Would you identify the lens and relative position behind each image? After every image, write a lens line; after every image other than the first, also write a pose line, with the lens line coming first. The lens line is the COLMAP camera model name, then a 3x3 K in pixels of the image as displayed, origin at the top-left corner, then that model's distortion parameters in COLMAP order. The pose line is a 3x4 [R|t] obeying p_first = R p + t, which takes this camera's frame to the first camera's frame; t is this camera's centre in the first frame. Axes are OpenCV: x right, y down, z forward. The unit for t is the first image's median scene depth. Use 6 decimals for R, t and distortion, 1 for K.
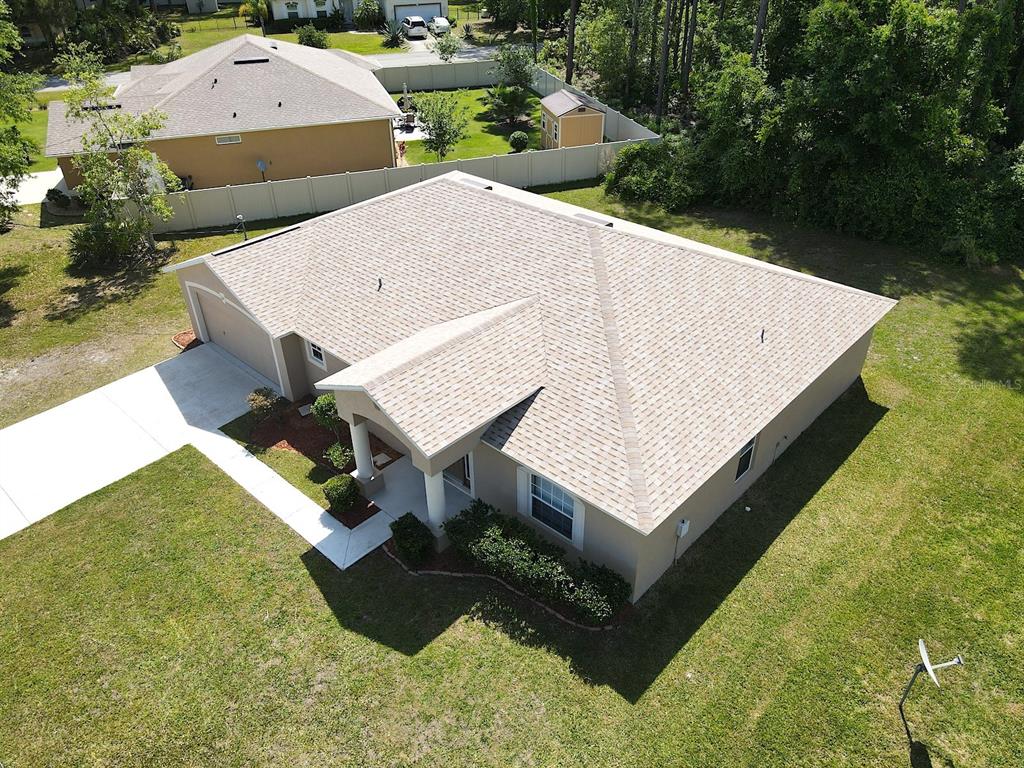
lens RADIAL K [[758.1, 0, 512.0], [0, 758.1, 384.0], [0, 0, 1]] dist [0.010931, 0.004268]
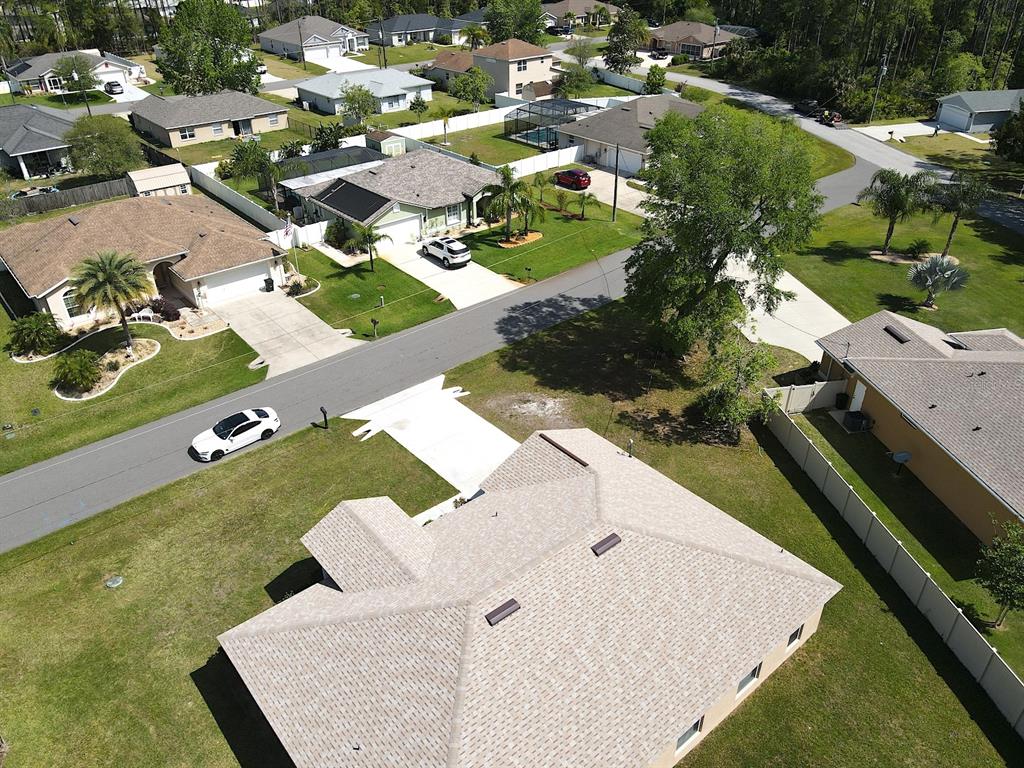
lens RADIAL K [[758.1, 0, 512.0], [0, 758.1, 384.0], [0, 0, 1]] dist [0.010931, 0.004268]
pose [[-0.126868, 0.539748, -0.832212, 1.008297], [-0.537788, 0.667551, 0.514938, -1.204737], [0.833480, 0.512882, 0.205579, 0.708529]]
